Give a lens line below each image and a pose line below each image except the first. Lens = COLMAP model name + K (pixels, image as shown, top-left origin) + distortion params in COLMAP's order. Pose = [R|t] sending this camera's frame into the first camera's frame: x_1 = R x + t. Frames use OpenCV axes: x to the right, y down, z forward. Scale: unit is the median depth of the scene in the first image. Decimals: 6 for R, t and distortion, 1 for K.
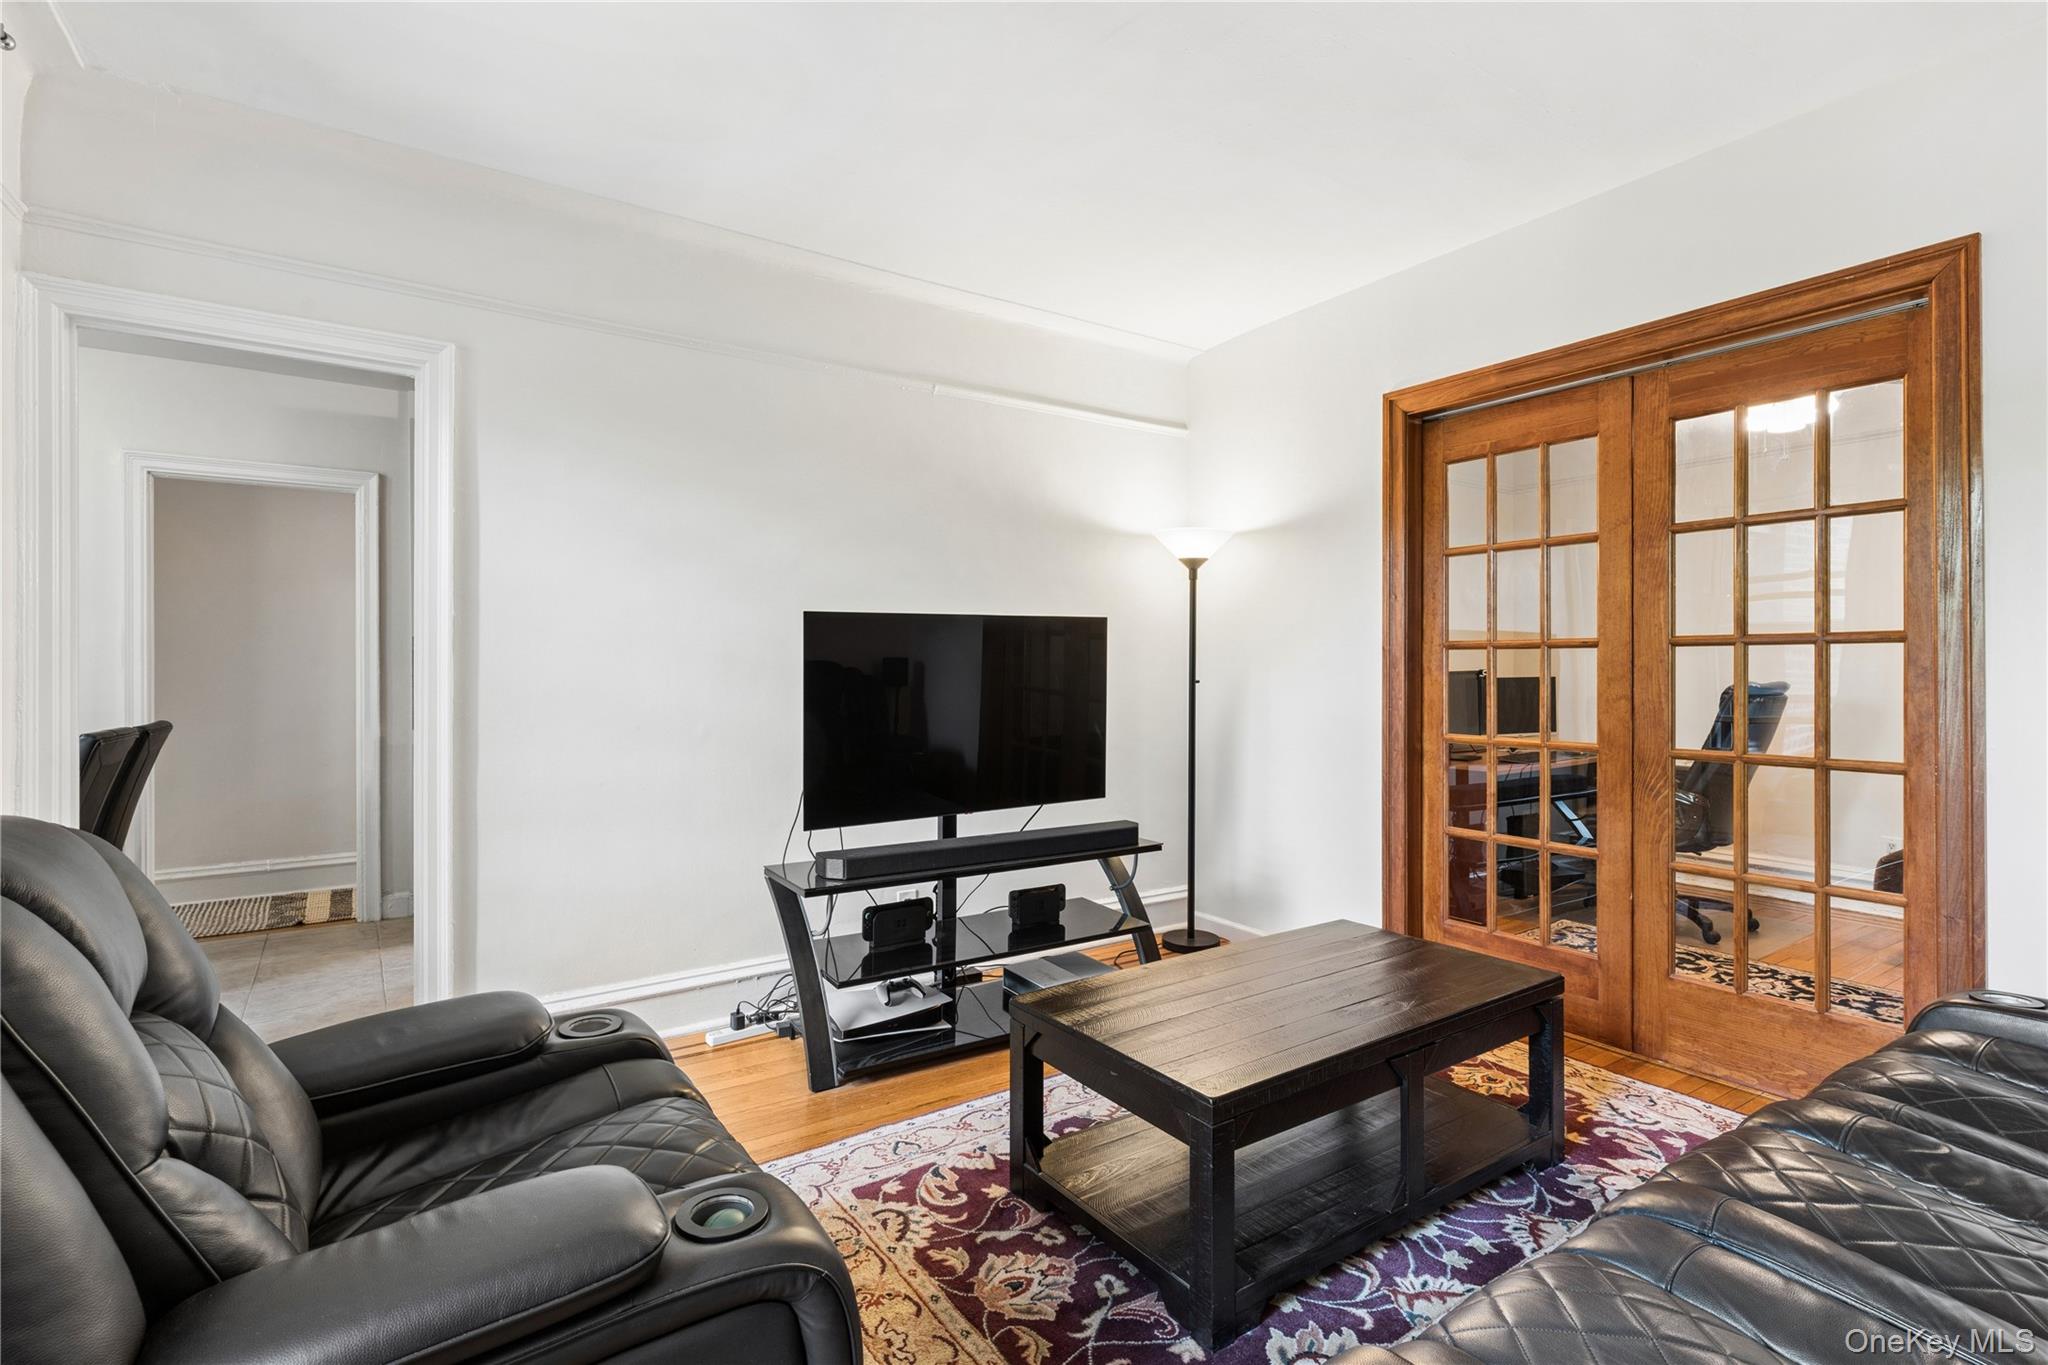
lens RADIAL K [[954.7, 0, 1027.6], [0, 954.7, 674.1], [0, 0, 1]] dist [-0.003835, -0.000612]
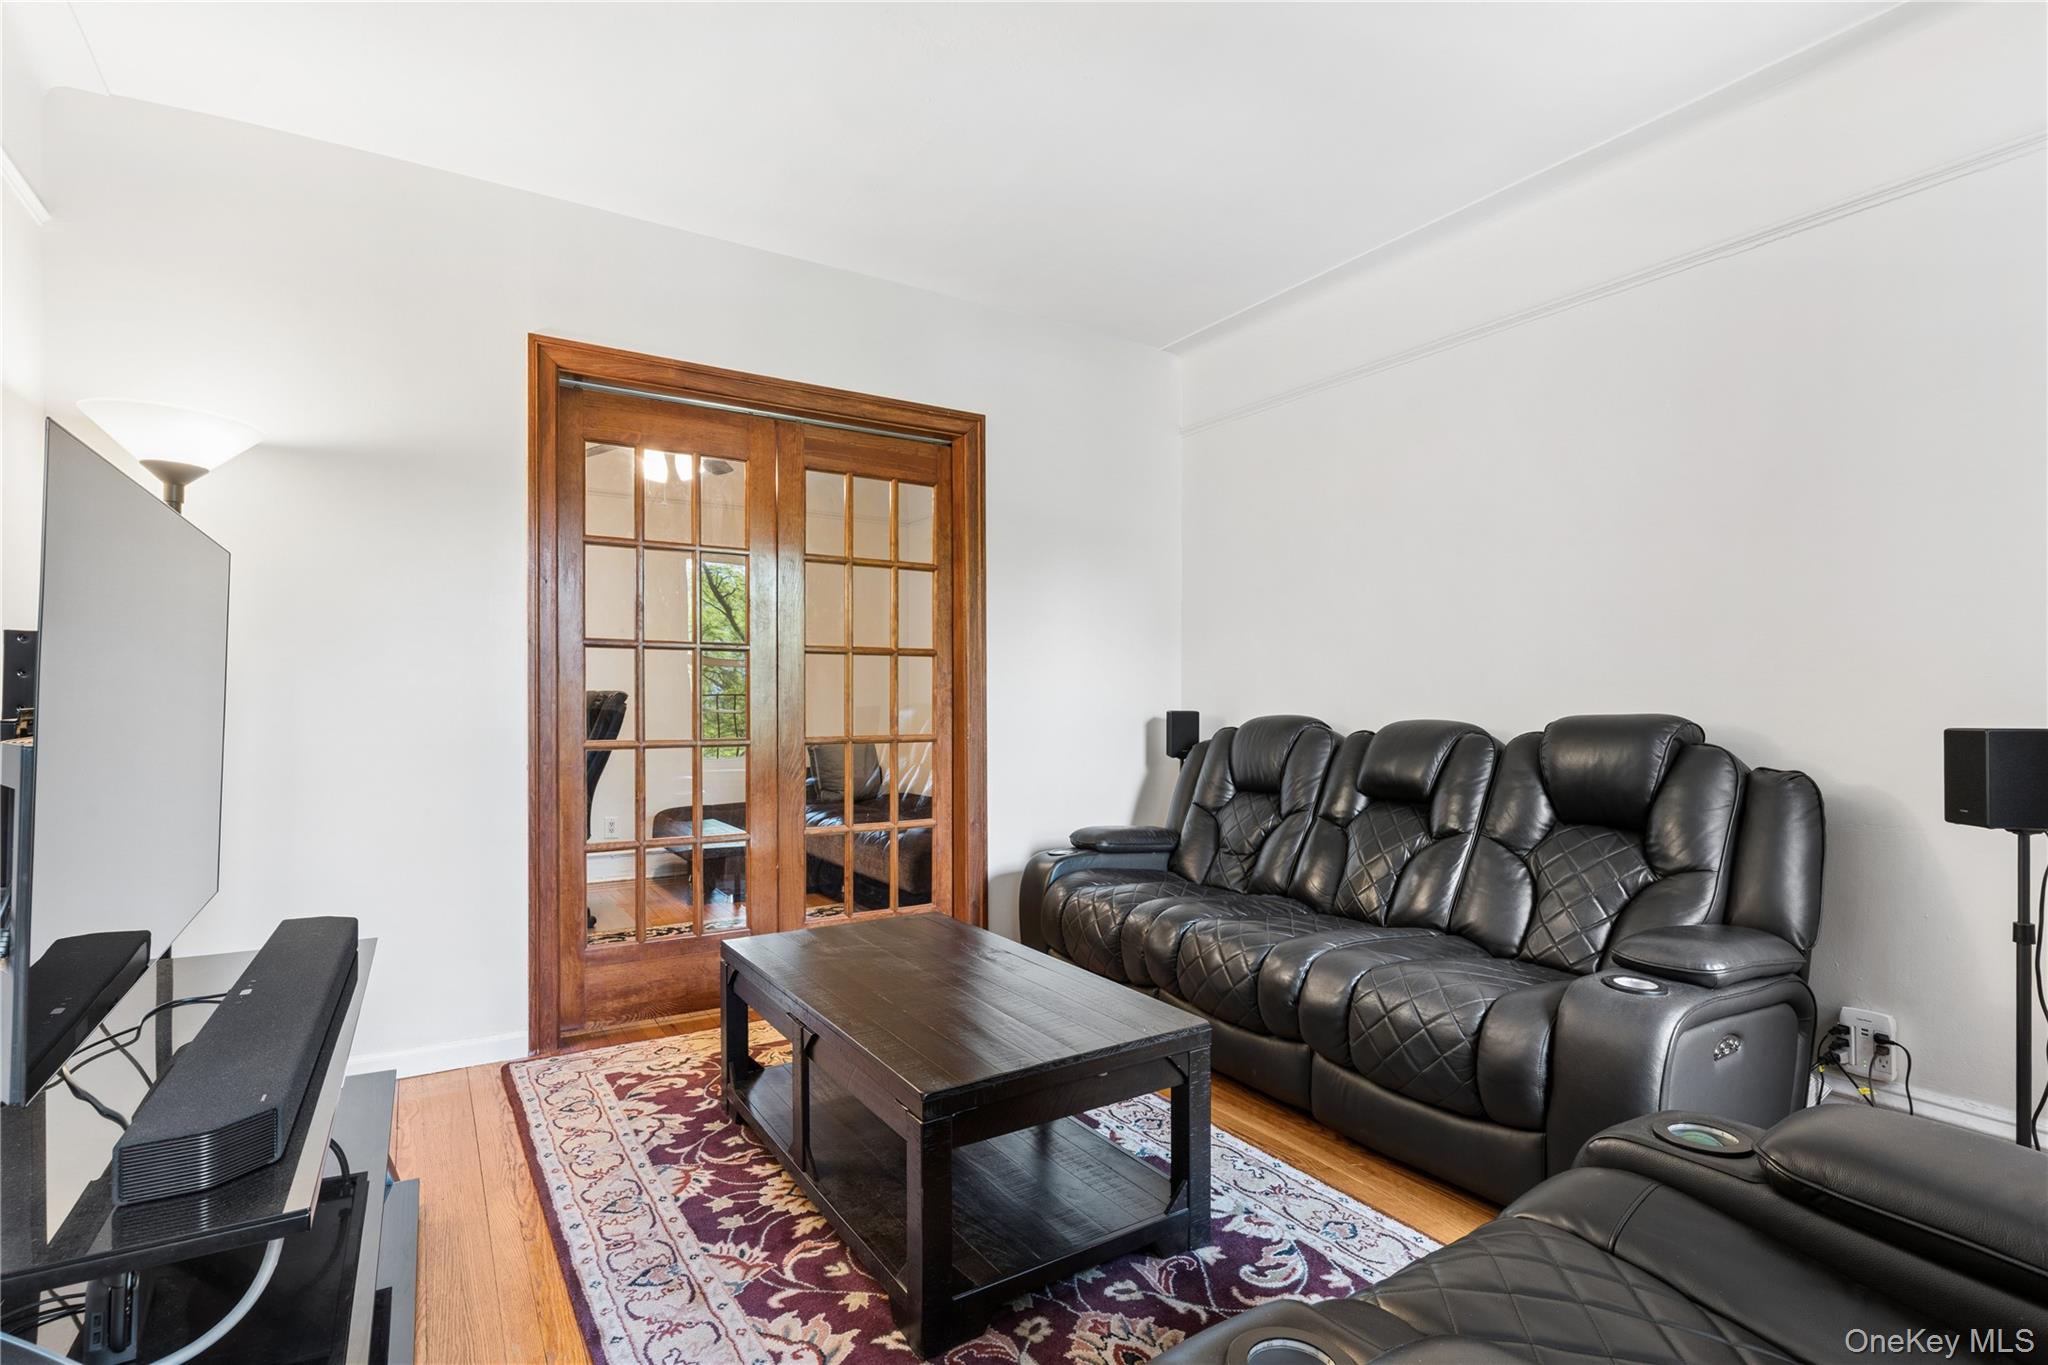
lens RADIAL K [[954.7, 0, 1020.6], [0, 954.7, 717.1], [0, 0, 1]] dist [-0.003835, -0.000612]
pose [[0.041679, -0.027168, 0.998762, -0.633204], [-0.002881, 0.999623, 0.027312, 0.022216], [-0.999127, -0.004016, 0.041585, 0.773981]]
